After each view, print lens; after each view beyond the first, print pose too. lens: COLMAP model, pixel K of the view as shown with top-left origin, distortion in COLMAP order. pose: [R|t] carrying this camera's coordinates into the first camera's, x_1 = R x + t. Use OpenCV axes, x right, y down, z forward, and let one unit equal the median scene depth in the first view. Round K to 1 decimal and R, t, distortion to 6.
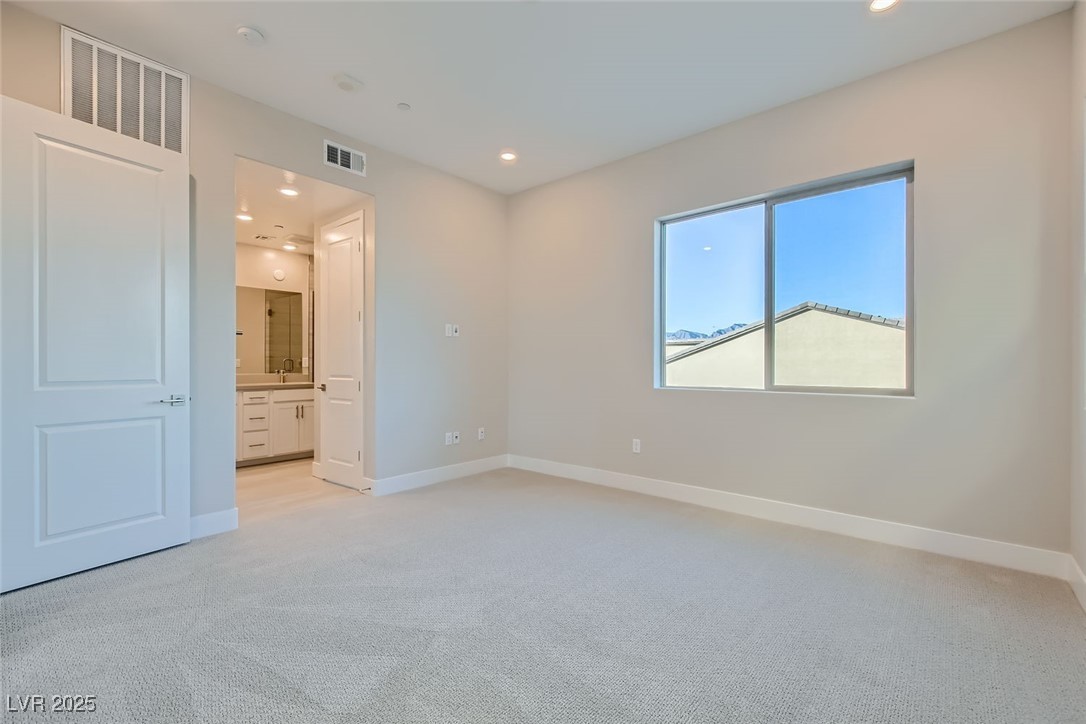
lens RADIAL K [[473.6, 0, 546.4], [0, 473.6, 364.5], [0, 0, 1]] dist [0.011114, -0.007290]
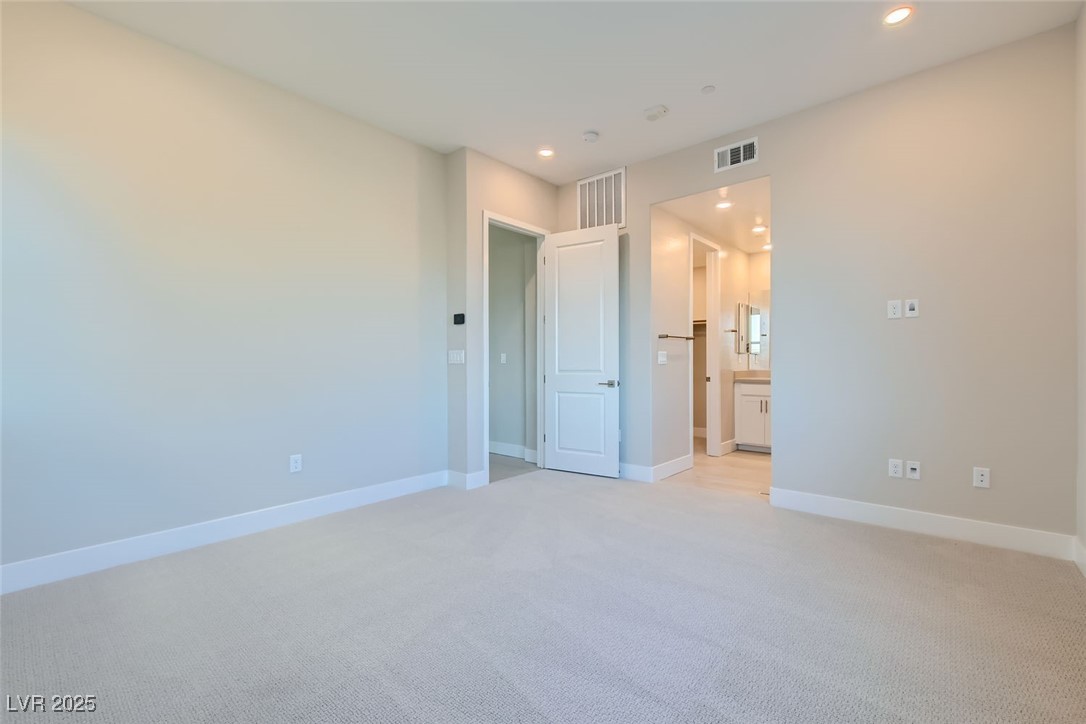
lens RADIAL K [[473.6, 0, 546.4], [0, 473.6, 364.5], [0, 0, 1]] dist [0.011114, -0.007290]
pose [[-0.014807, 0.002476, -0.999887, 0.746685], [0.002826, 0.999993, 0.002435, 0.007070], [0.999886, -0.002789, -0.014814, 0.778222]]
